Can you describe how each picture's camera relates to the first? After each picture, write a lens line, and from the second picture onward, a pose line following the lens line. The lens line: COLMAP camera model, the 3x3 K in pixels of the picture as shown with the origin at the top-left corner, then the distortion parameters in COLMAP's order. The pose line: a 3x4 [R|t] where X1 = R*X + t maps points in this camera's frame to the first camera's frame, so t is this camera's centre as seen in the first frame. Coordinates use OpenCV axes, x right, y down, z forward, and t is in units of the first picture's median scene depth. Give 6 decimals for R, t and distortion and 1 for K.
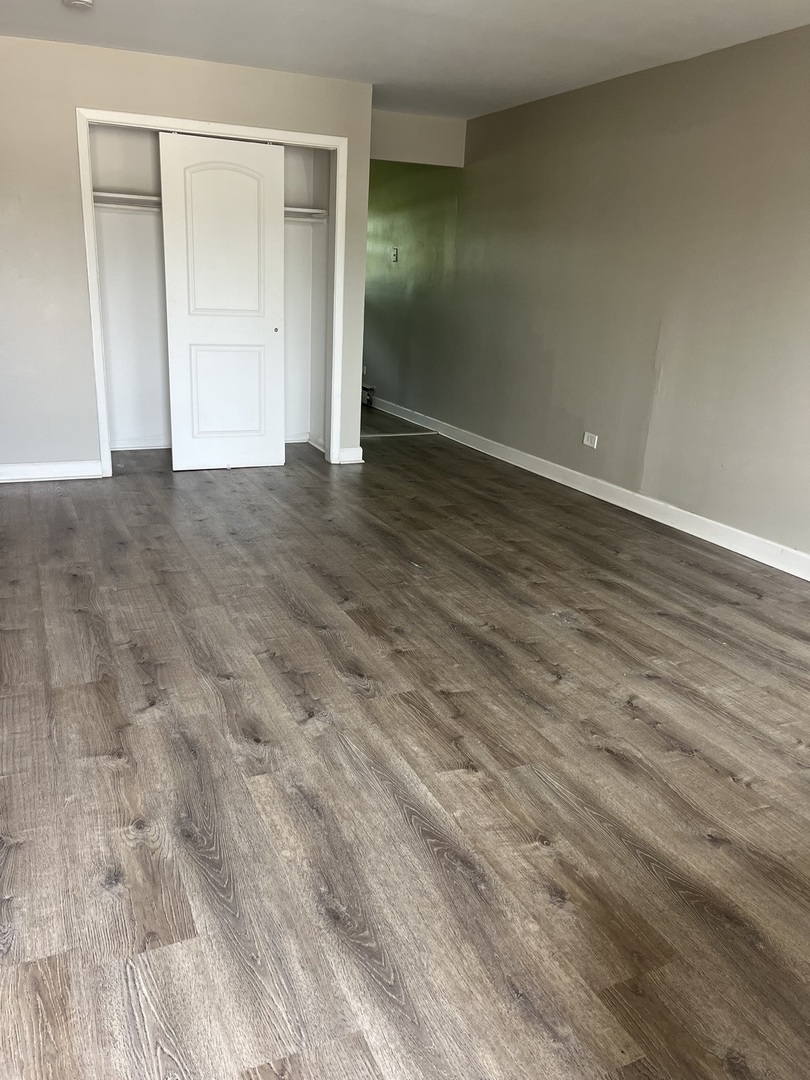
lens RADIAL K [[821.2, 0, 395.6], [0, 821.2, 541.3], [0, 0, 1]] dist [0.056297, -0.073289]
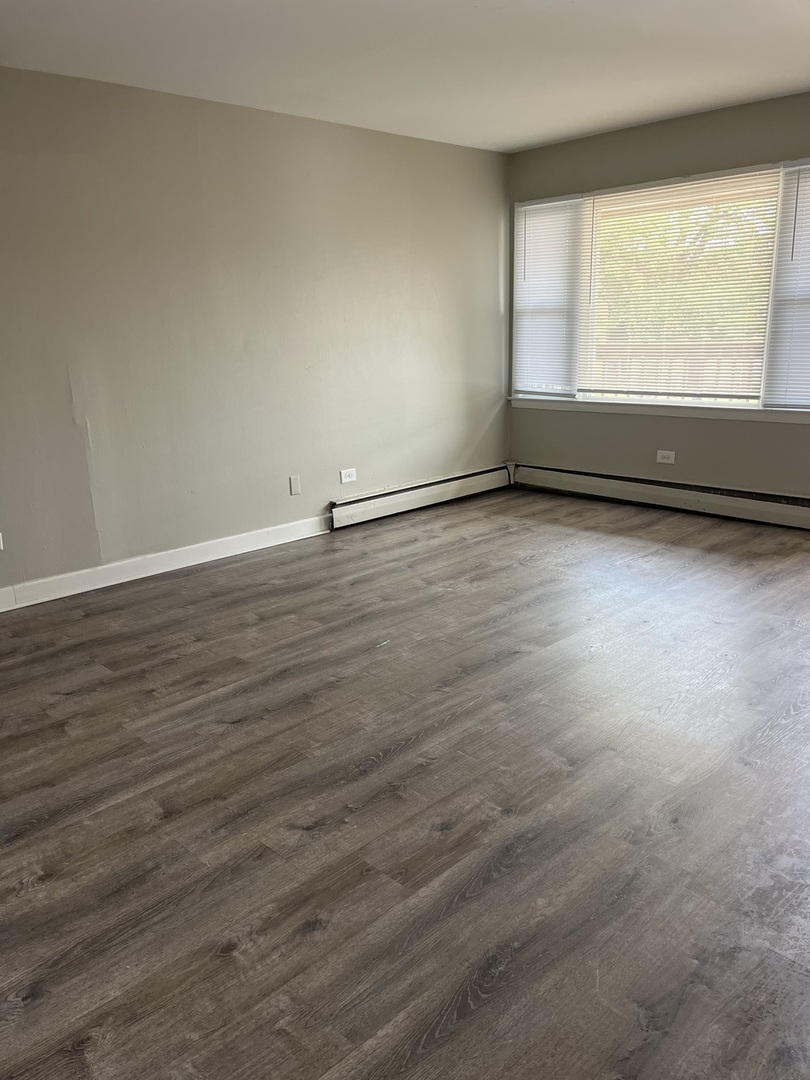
lens RADIAL K [[821.2, 0, 395.6], [0, 821.2, 541.3], [0, 0, 1]] dist [0.056297, -0.073289]
pose [[-0.347712, -0.264716, 0.899457, -0.705321], [0.297418, 0.878631, 0.373563, -0.373029], [-0.889179, 0.397407, -0.226779, 1.079432]]
